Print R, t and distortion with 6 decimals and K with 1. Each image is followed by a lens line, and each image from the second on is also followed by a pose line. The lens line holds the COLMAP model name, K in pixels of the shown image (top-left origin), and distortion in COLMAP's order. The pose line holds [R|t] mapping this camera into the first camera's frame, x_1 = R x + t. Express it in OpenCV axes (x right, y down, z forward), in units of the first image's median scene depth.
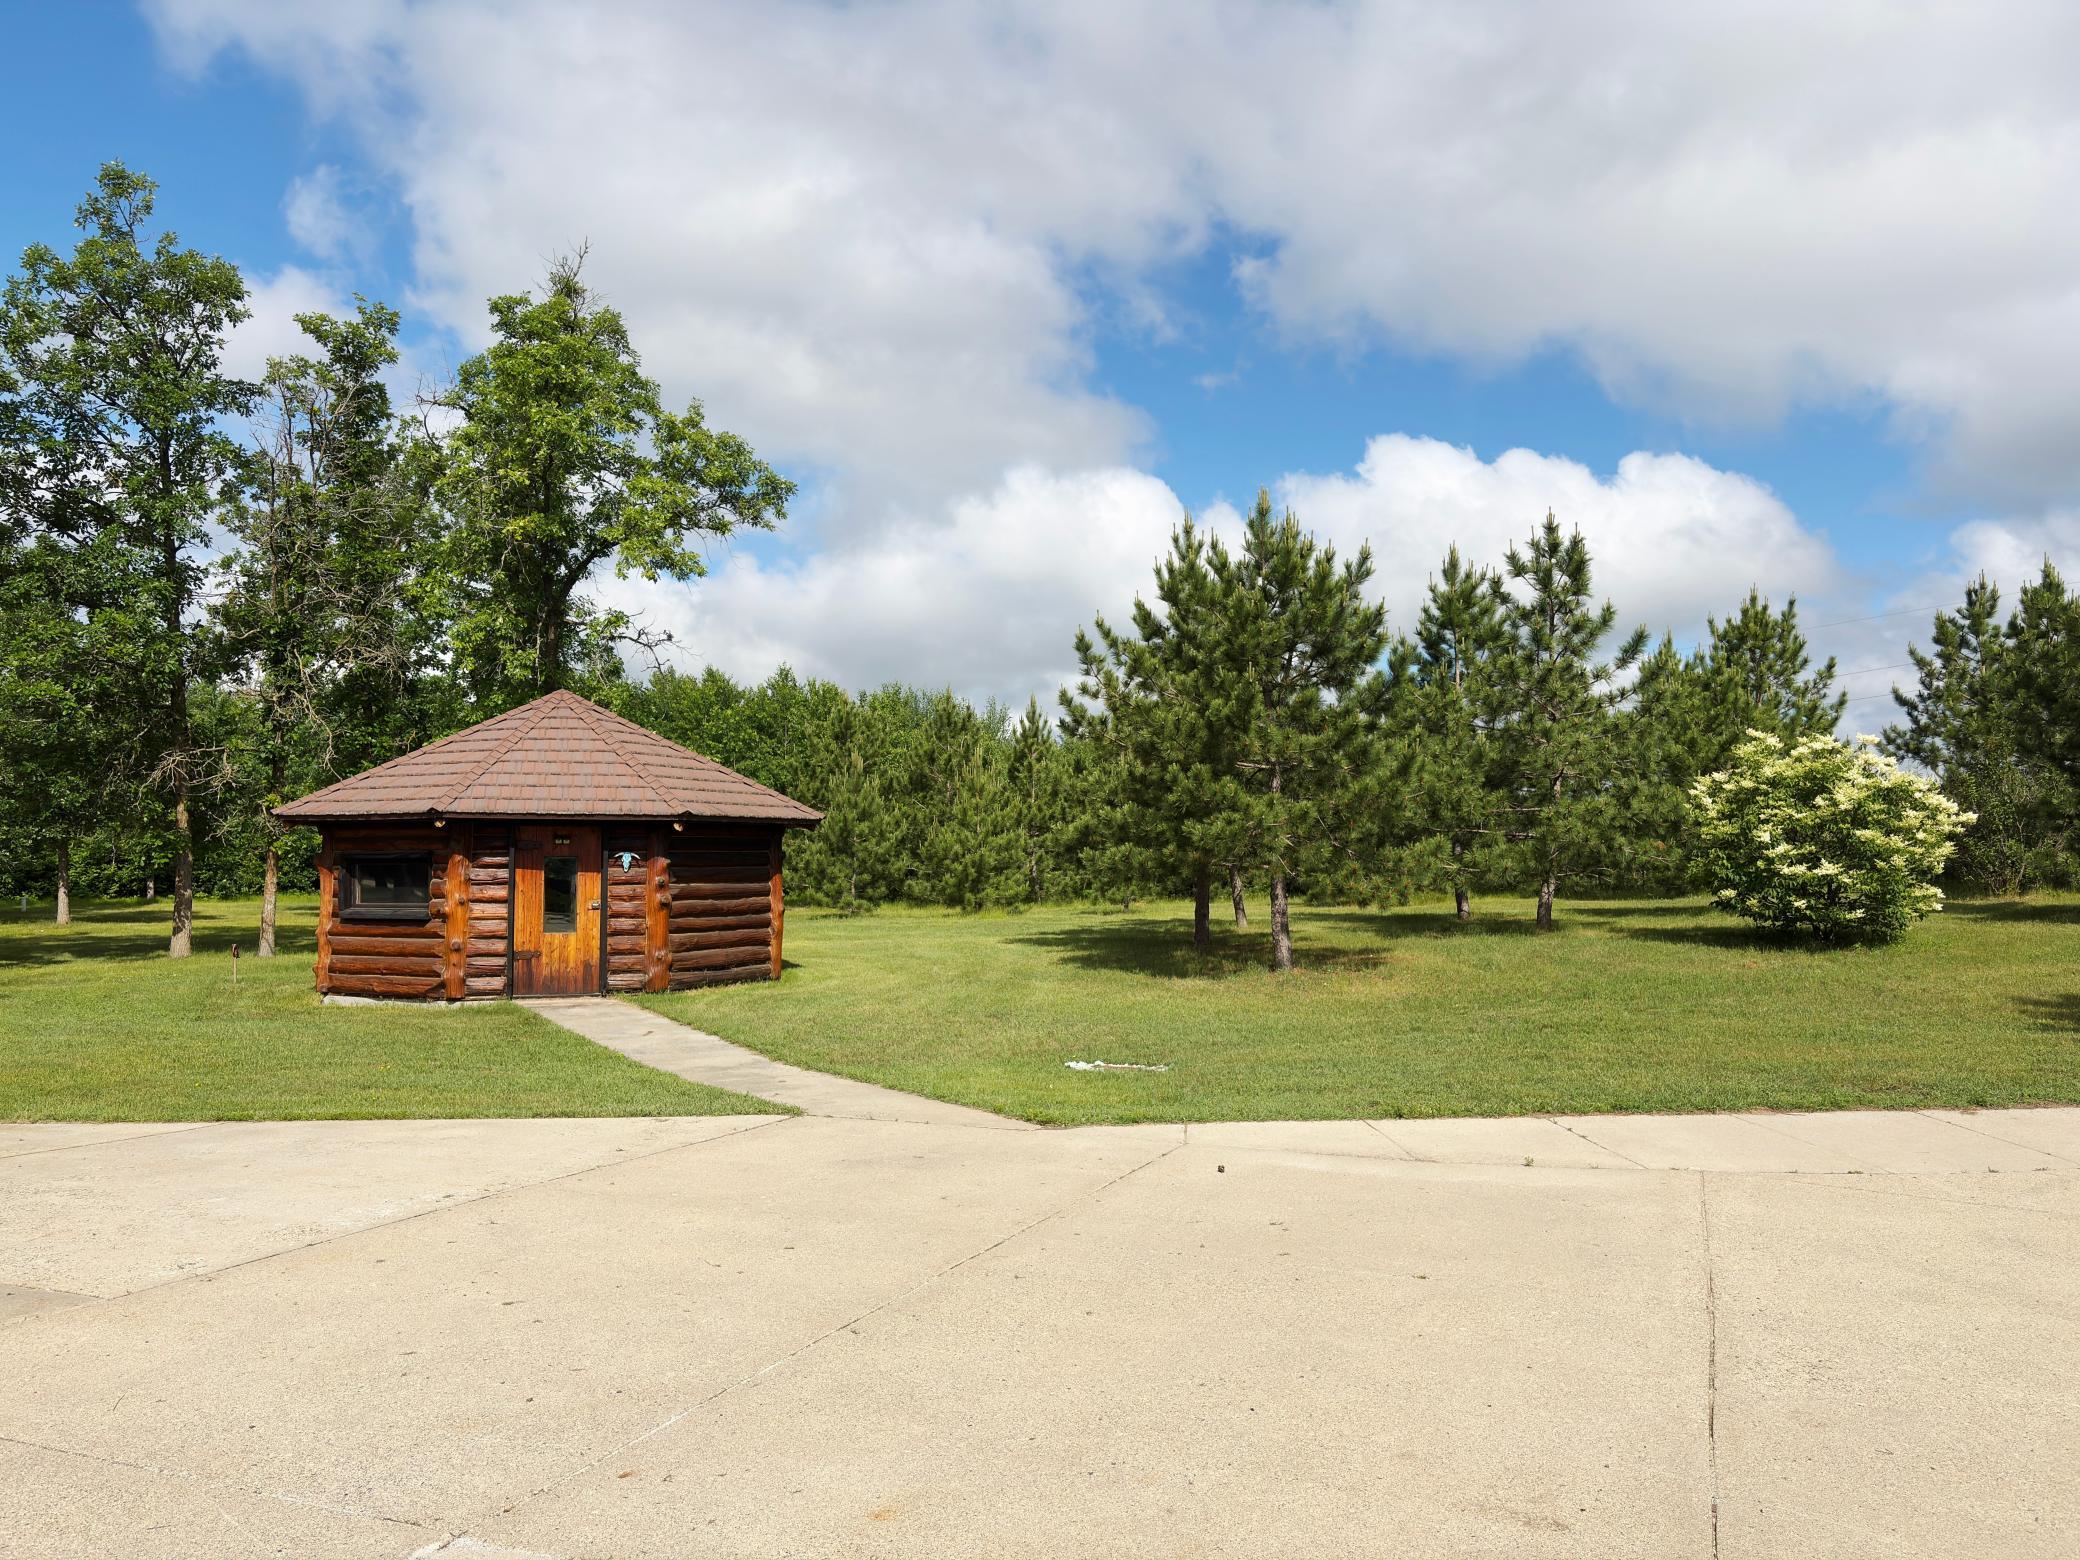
lens RADIAL K [[1565.5, 0, 1040.0], [0, 1565.5, 780.0], [0, 0, 1]] dist [0.104271, -0.179775]
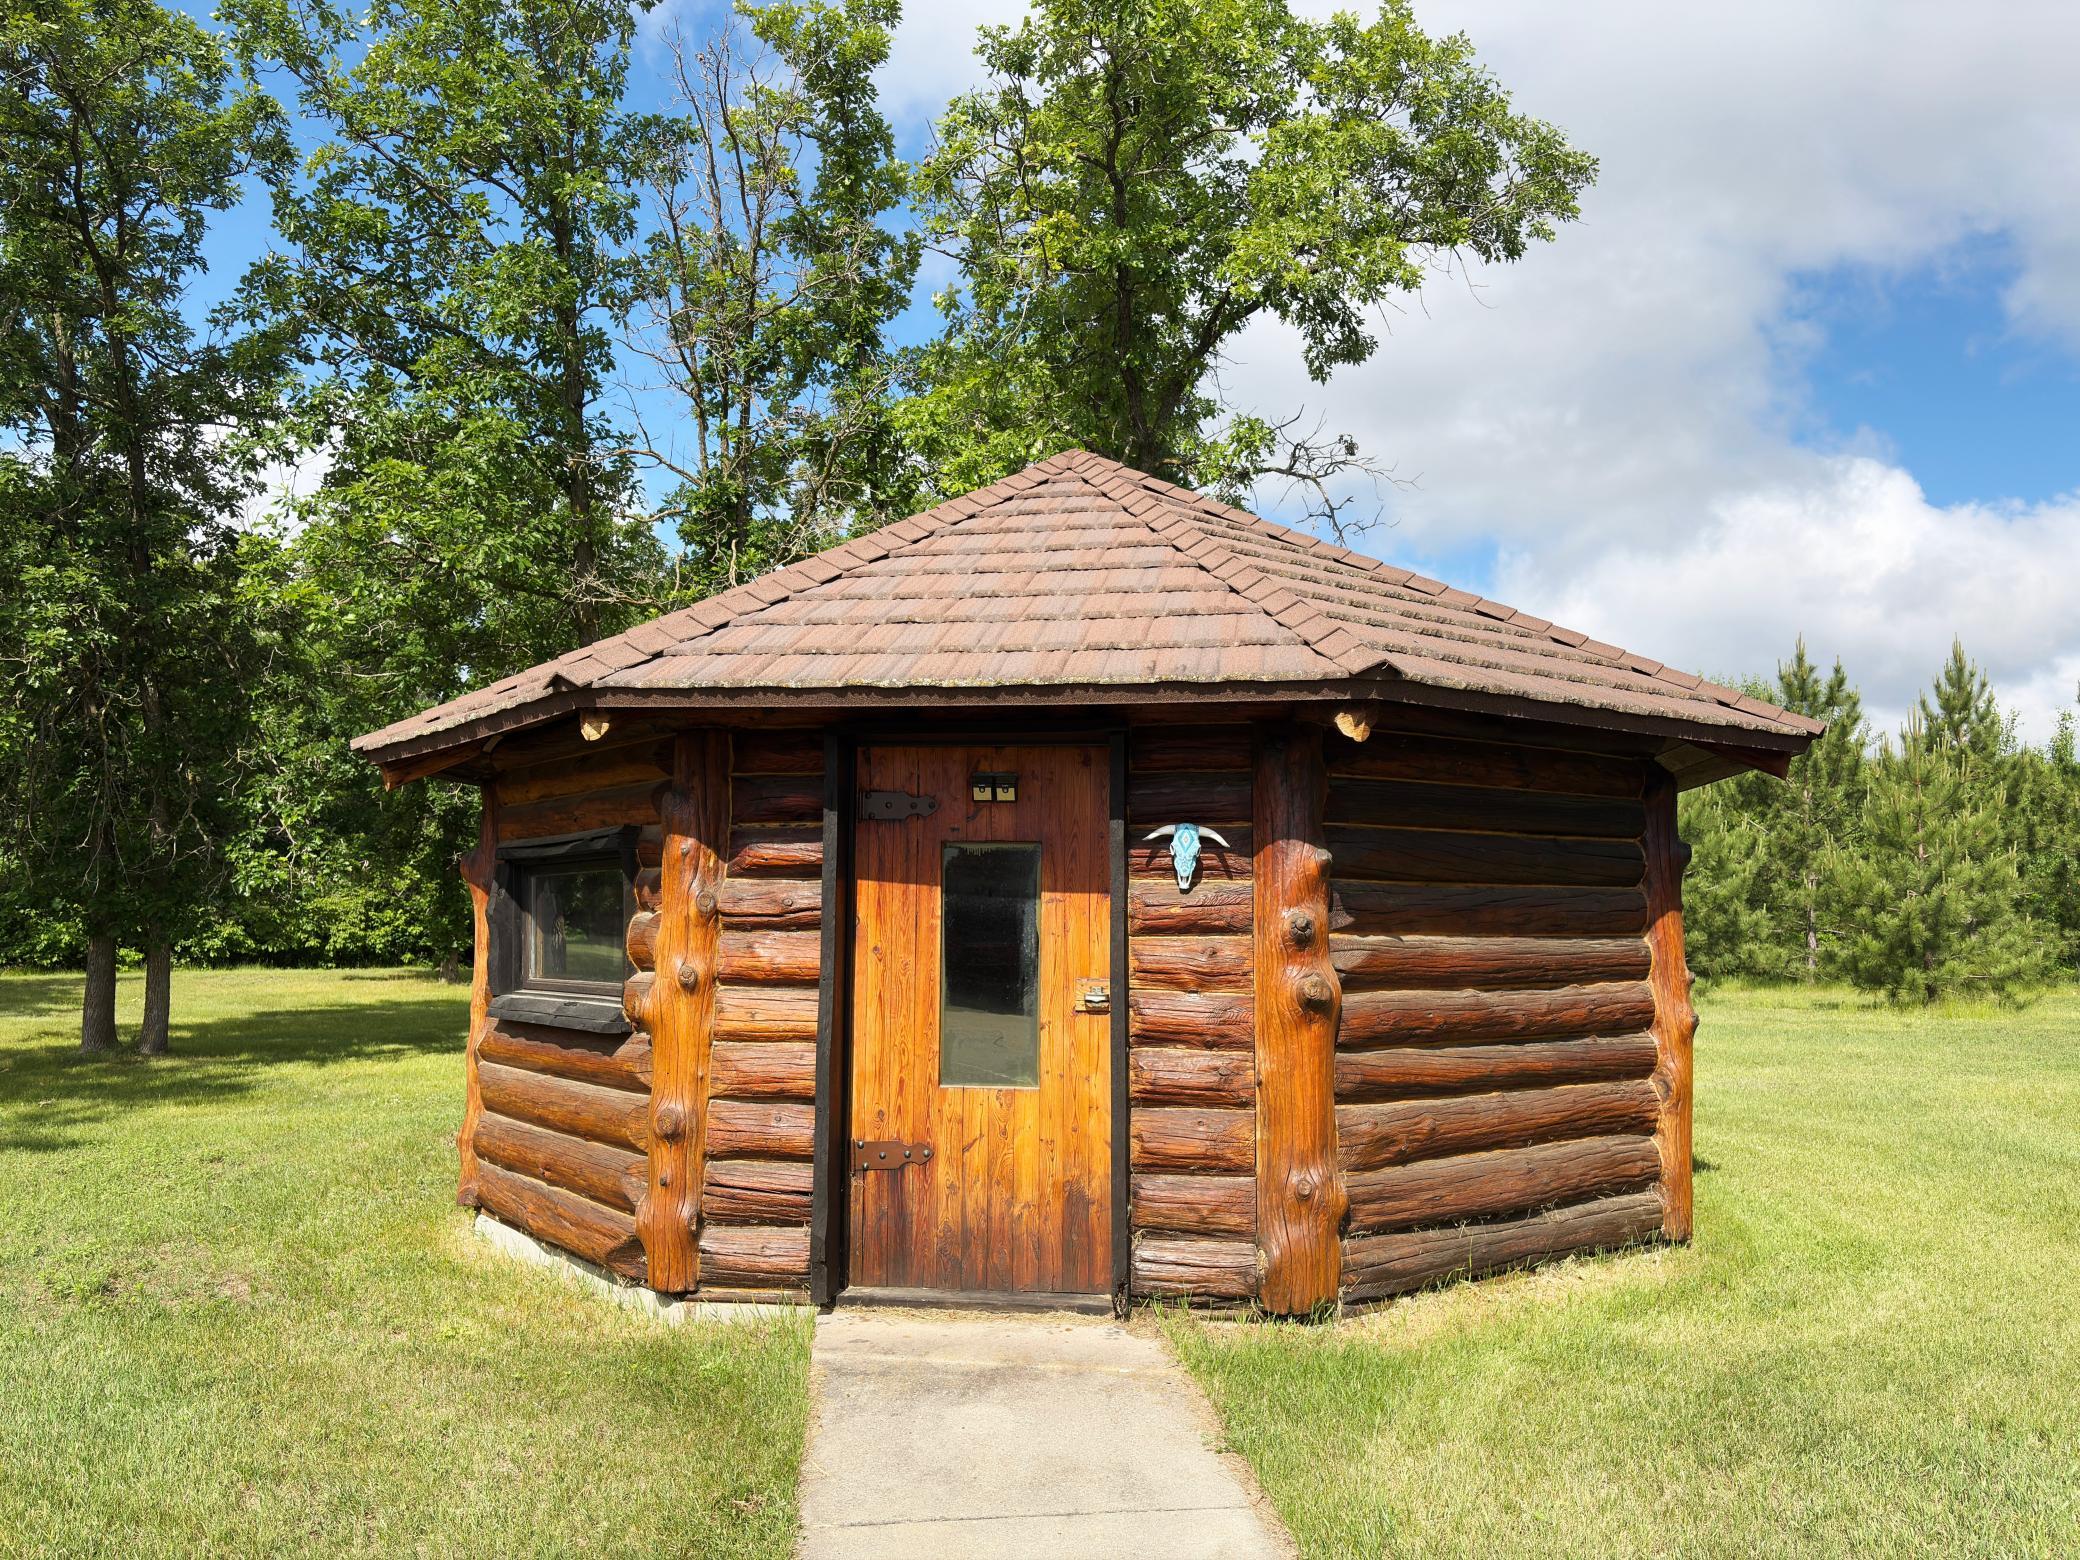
lens RADIAL K [[1565.5, 0, 1040.0], [0, 1565.5, 780.0], [0, 0, 1]] dist [0.104271, -0.179775]
pose [[0.903884, -0.033463, -0.426466, -0.160170], [0.016760, 0.998940, -0.042861, 0.049531], [0.427449, 0.031593, 0.903487, 0.718994]]
